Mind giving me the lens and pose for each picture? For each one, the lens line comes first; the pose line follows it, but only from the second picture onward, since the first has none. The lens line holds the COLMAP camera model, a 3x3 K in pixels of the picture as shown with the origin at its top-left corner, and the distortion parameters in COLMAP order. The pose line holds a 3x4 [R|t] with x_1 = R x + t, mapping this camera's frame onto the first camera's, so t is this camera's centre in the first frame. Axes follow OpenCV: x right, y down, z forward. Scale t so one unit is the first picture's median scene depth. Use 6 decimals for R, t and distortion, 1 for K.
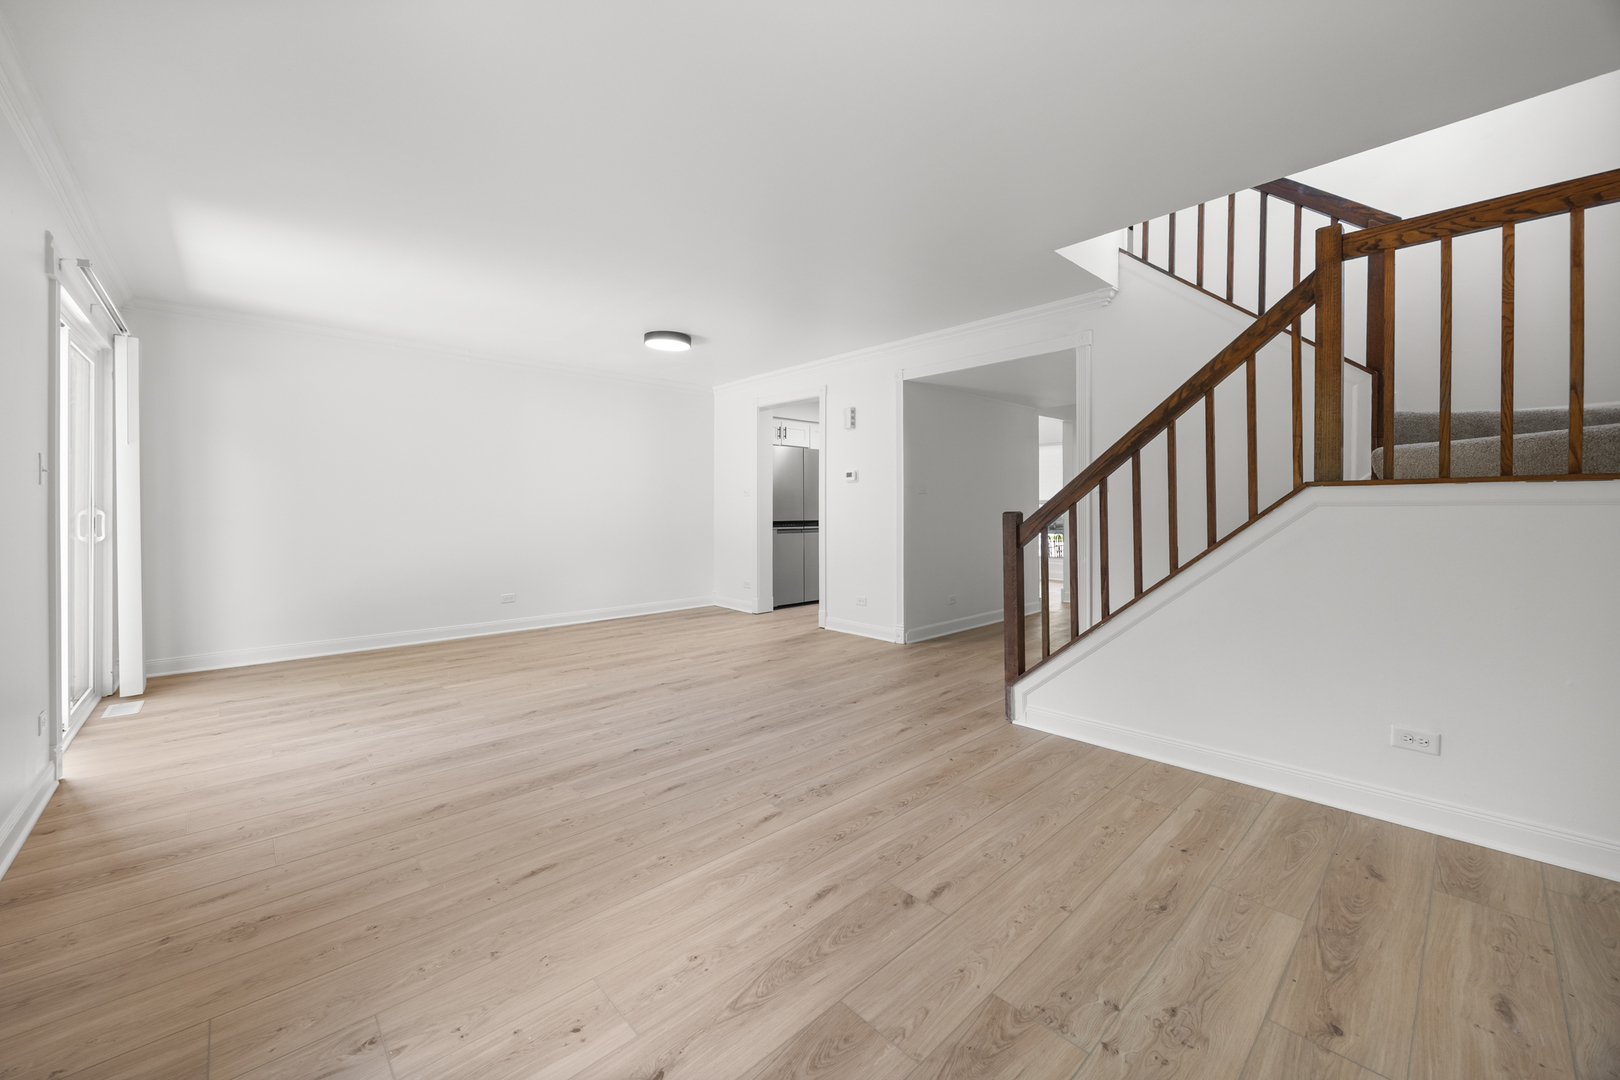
lens RADIAL K [[623.8, 0, 803.4], [0, 623.8, 510.9], [0, 0, 1]] dist [0.000979, -0.000033]
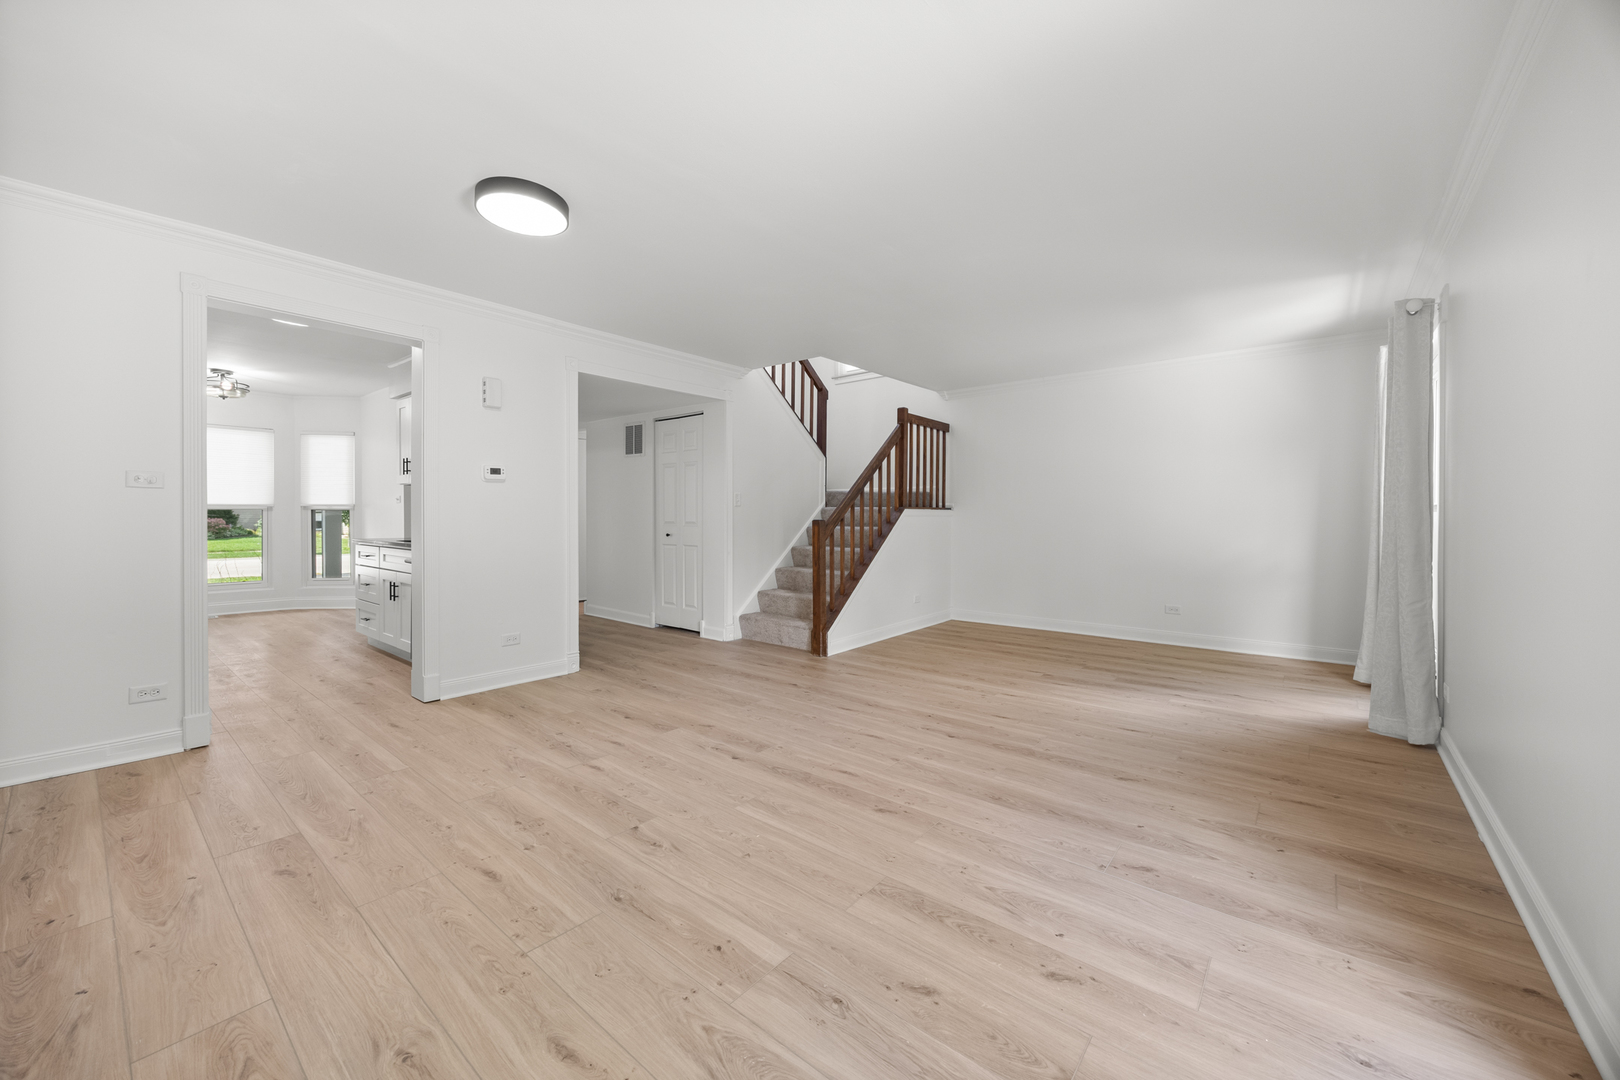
lens RADIAL K [[623.8, 0, 810.9], [0, 623.8, 525.3], [0, 0, 1]] dist [0.000979, -0.000033]
pose [[-0.144410, -0.012525, 0.989439, -1.280949], [0.004418, 0.999902, 0.013302, -0.005692], [-0.989508, 0.006293, -0.144341, 1.362601]]
